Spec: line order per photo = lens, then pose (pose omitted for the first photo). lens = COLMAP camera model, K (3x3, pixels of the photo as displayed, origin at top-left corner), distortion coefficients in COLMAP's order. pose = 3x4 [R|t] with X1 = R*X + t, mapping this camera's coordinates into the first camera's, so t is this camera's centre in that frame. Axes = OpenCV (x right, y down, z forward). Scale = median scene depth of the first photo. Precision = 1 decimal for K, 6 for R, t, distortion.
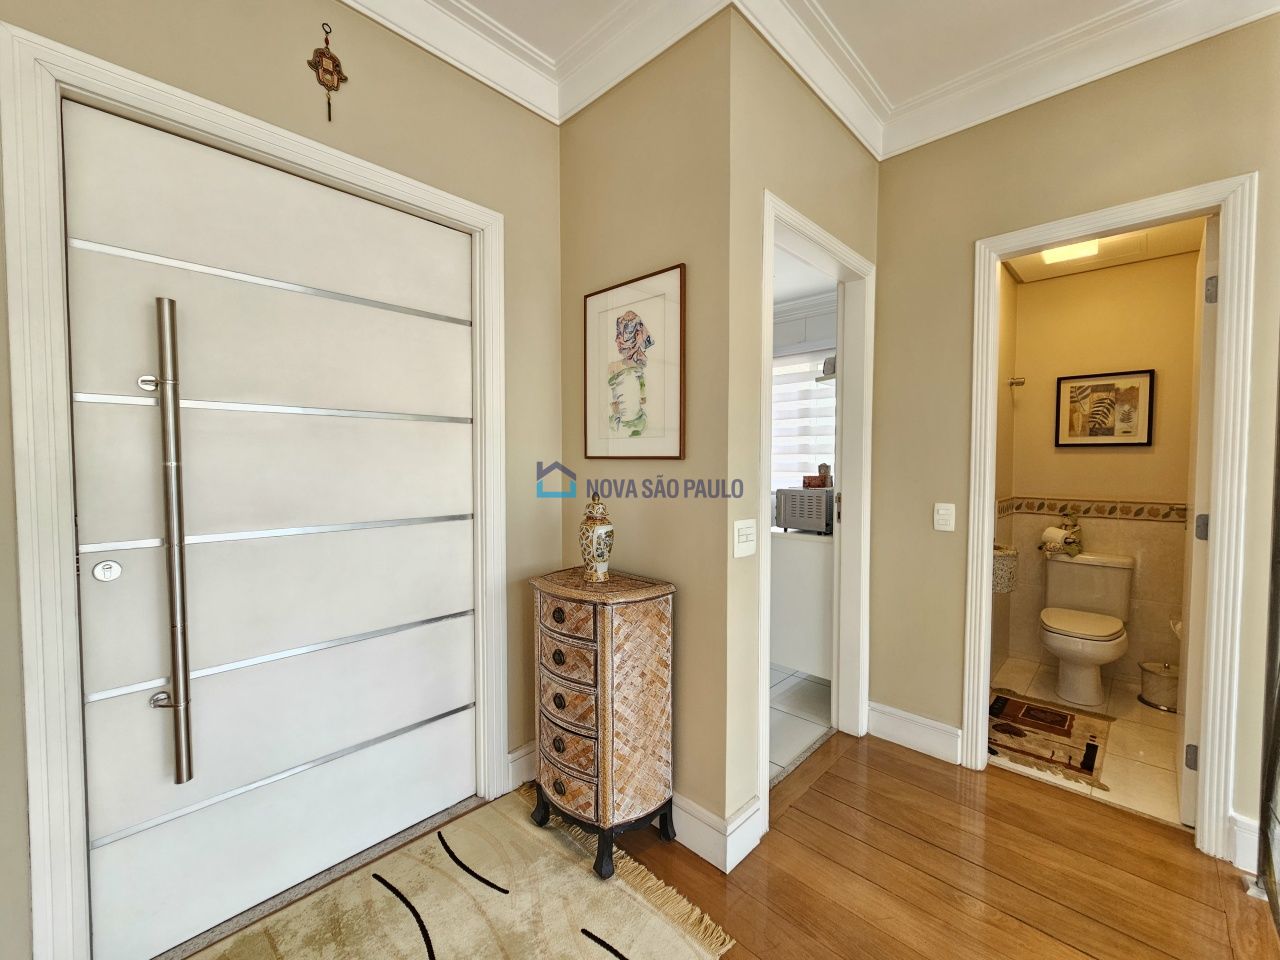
lens RADIAL K [[526.8, 0, 642.4], [0, 526.8, 477.8], [0, 0, 1]] dist [0.002365, 0.000532]
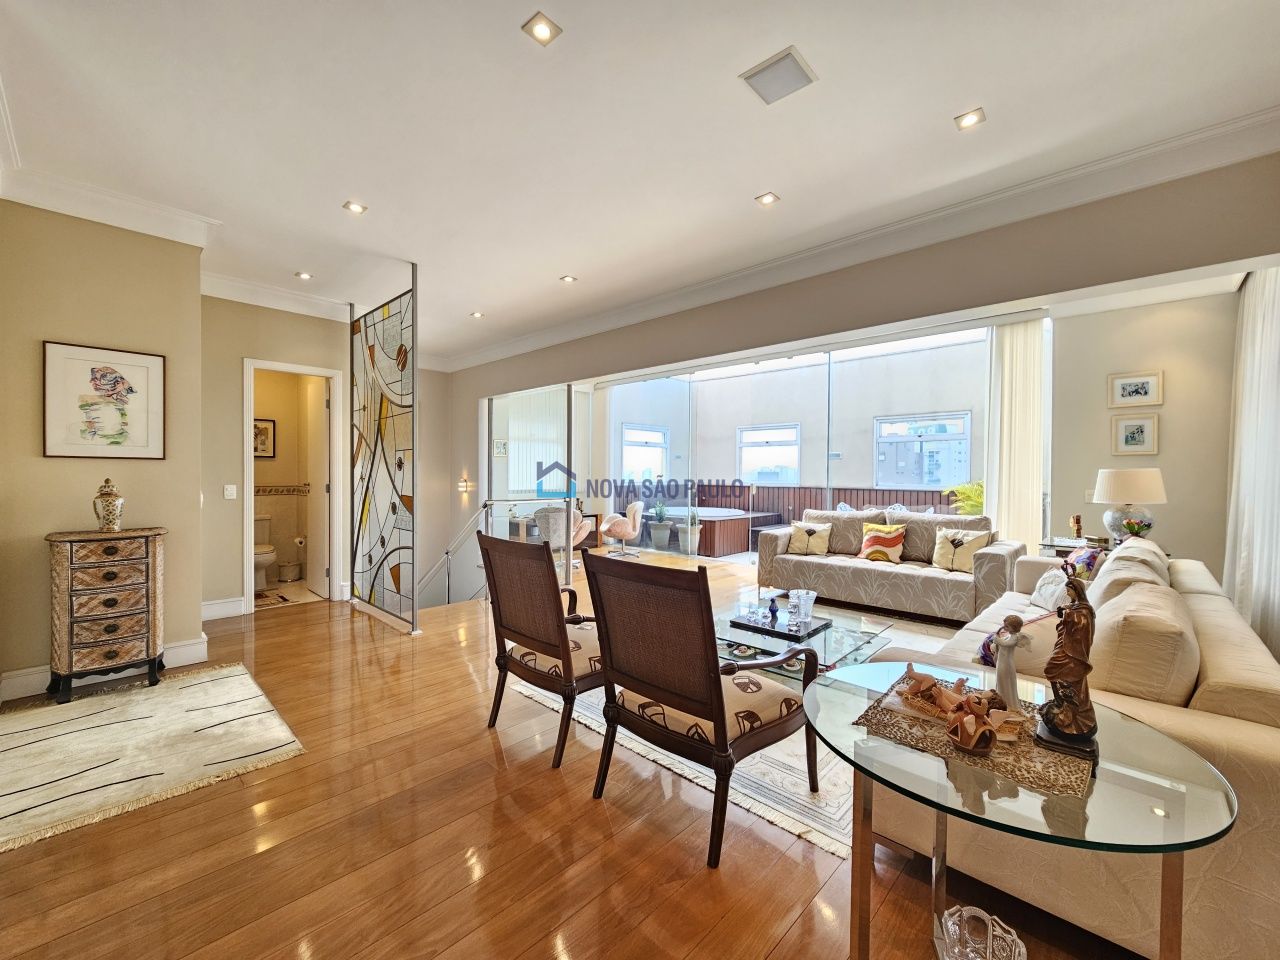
lens RADIAL K [[526.8, 0, 641.3], [0, 526.8, 479.9], [0, 0, 1]] dist [0.002365, 0.000532]
pose [[0.002001, -0.016553, 0.999861, -1.693473], [0.030448, 0.999400, 0.016485, 0.054183], [-0.999534, 0.030410, 0.002503, -0.647955]]
